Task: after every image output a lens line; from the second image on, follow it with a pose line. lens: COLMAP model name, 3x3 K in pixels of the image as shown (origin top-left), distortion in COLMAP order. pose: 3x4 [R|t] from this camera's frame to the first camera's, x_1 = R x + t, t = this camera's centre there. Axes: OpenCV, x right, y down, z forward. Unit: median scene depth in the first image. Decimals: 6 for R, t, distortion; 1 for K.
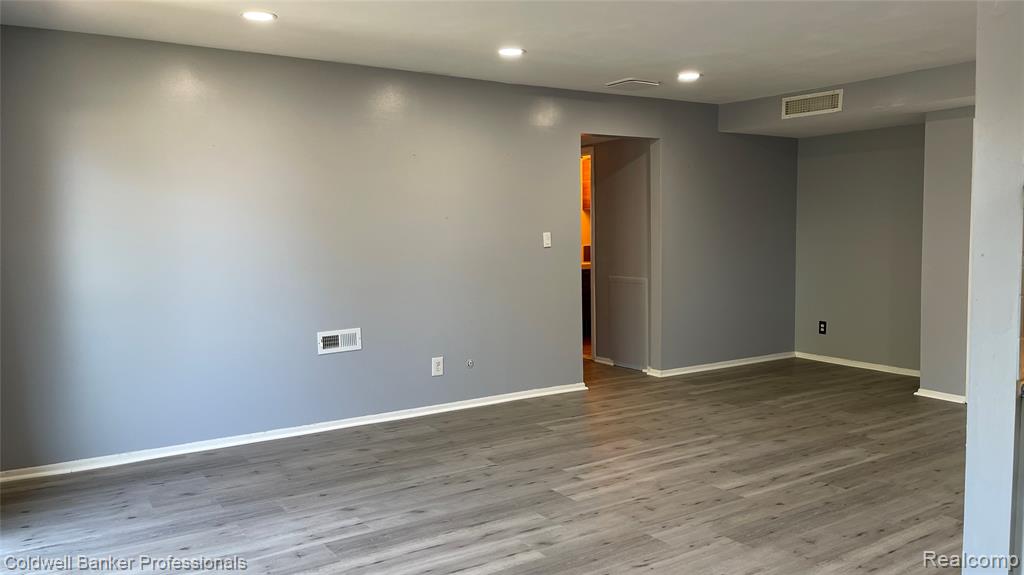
lens RADIAL K [[776.7, 0, 513.7], [0, 776.7, 286.7], [0, 0, 1]] dist [0.057911, -0.060731]
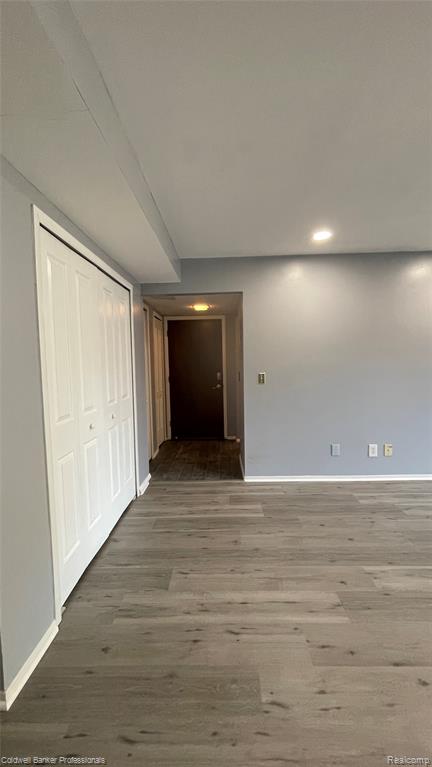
lens RADIAL K [[309.0, 0, 216.0], [0, 309.0, 383.5], [0, 0, 1]] dist [-0.000084, 0.000190]
pose [[-0.817455, -0.000774, 0.575992, 0.376515], [0.079878, 0.990184, 0.114694, -0.102148], [-0.570427, 0.139766, -0.809369, 1.366846]]
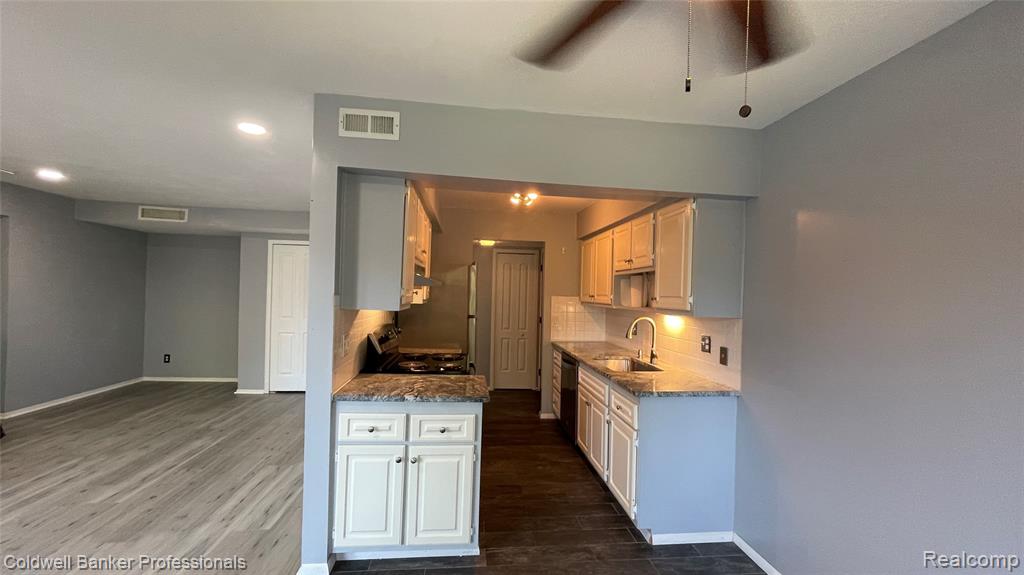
lens RADIAL K [[412.5, 0, 512.6], [0, 412.5, 291.9], [0, 0, 1]] dist [-0.000084, 0.000190]
pose [[0.451646, 0.028479, 0.891743, -0.032550], [0.031786, 0.998342, -0.047982, -0.028257], [-0.891631, 0.050016, 0.449992, 0.054826]]
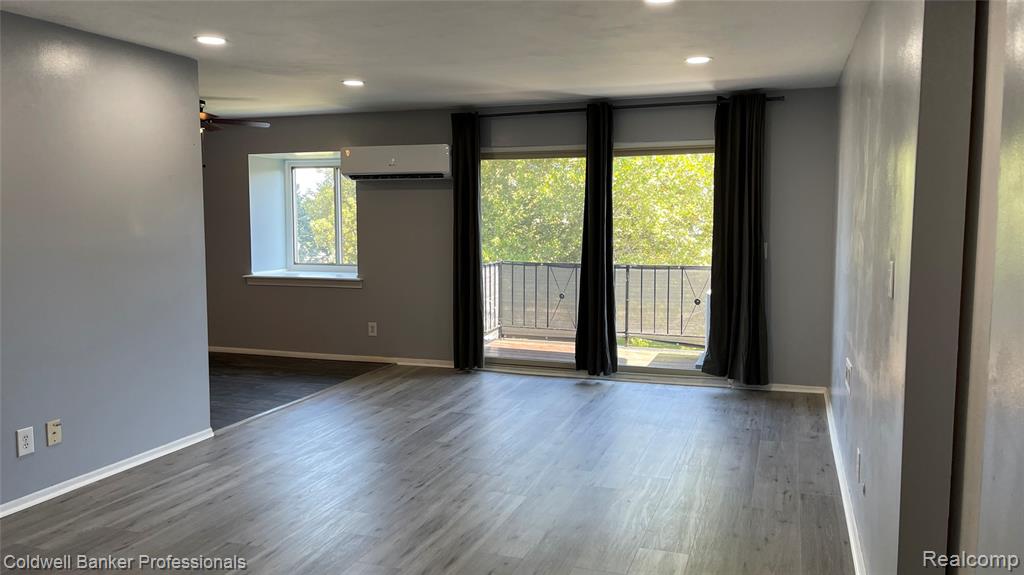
lens RADIAL K [[782.0, 0, 511.5], [0, 782.0, 303.4], [0, 0, 1]] dist [0.043750, -0.004953]
pose [[-0.799338, 0.083643, -0.595032, 0.564491], [-0.031237, 0.983141, 0.180162, -0.147515], [0.600070, 0.162597, -0.783249, 1.541993]]
